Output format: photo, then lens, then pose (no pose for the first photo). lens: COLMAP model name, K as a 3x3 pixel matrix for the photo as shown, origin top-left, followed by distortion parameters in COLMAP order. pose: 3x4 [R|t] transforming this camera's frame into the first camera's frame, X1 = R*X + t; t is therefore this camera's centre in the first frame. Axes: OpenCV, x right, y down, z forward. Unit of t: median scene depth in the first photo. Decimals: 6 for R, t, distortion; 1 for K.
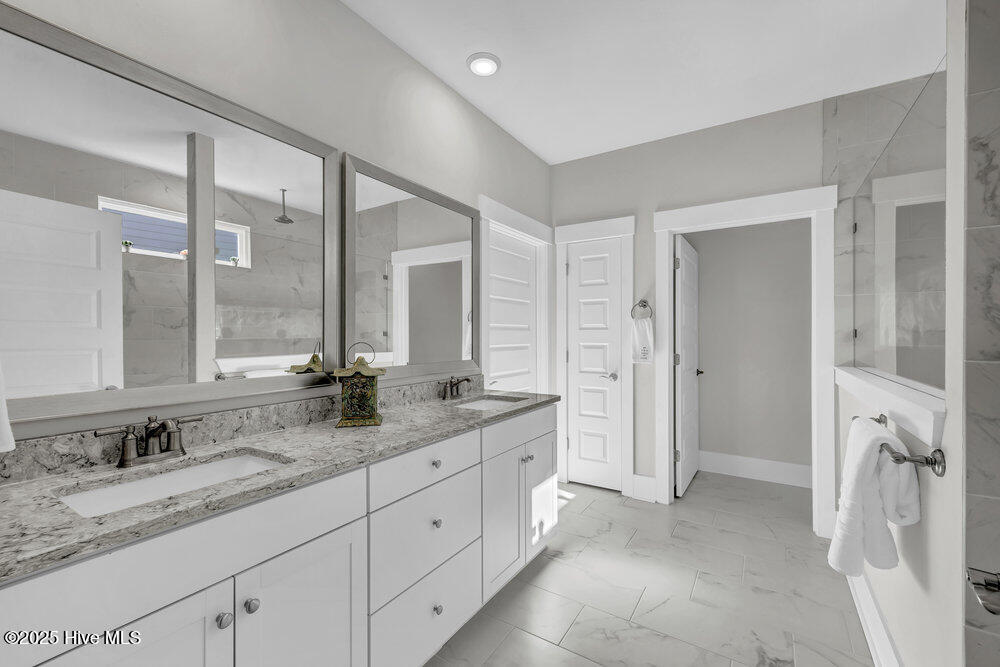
lens RADIAL K [[385.4, 0, 503.7], [0, 385.4, 334.1], [0, 0, 1]] dist [-0.007988, 0.000372]
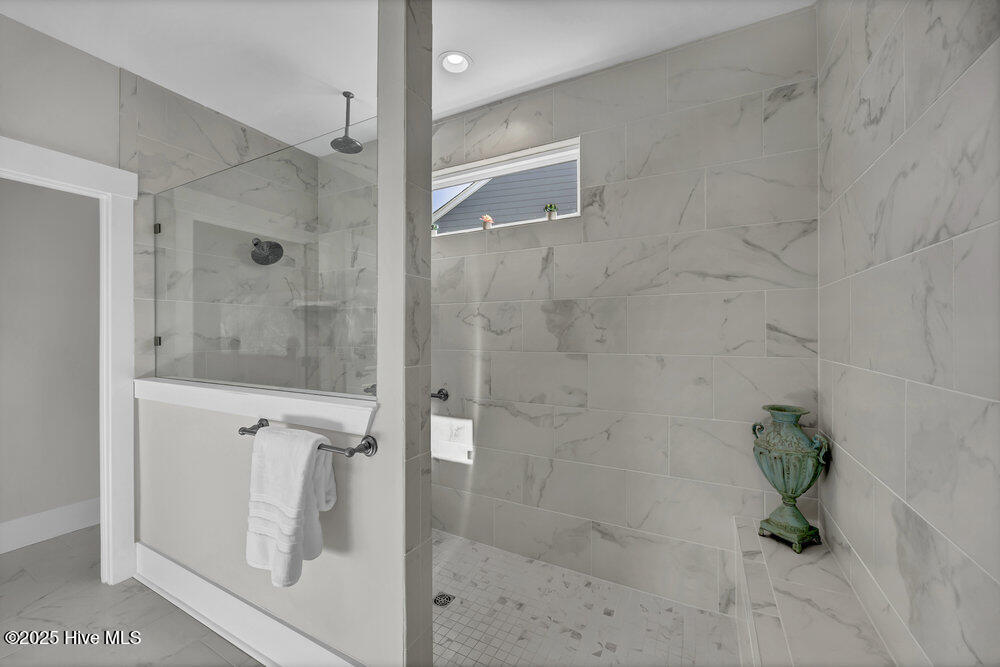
lens RADIAL K [[385.4, 0, 503.7], [0, 385.4, 334.1], [0, 0, 1]] dist [-0.007988, 0.000372]
pose [[-0.064158, 0.003998, 0.997932, -0.068173], [0.001537, 0.999991, -0.003907, -0.013714], [-0.997939, 0.001283, -0.064164, 0.213313]]
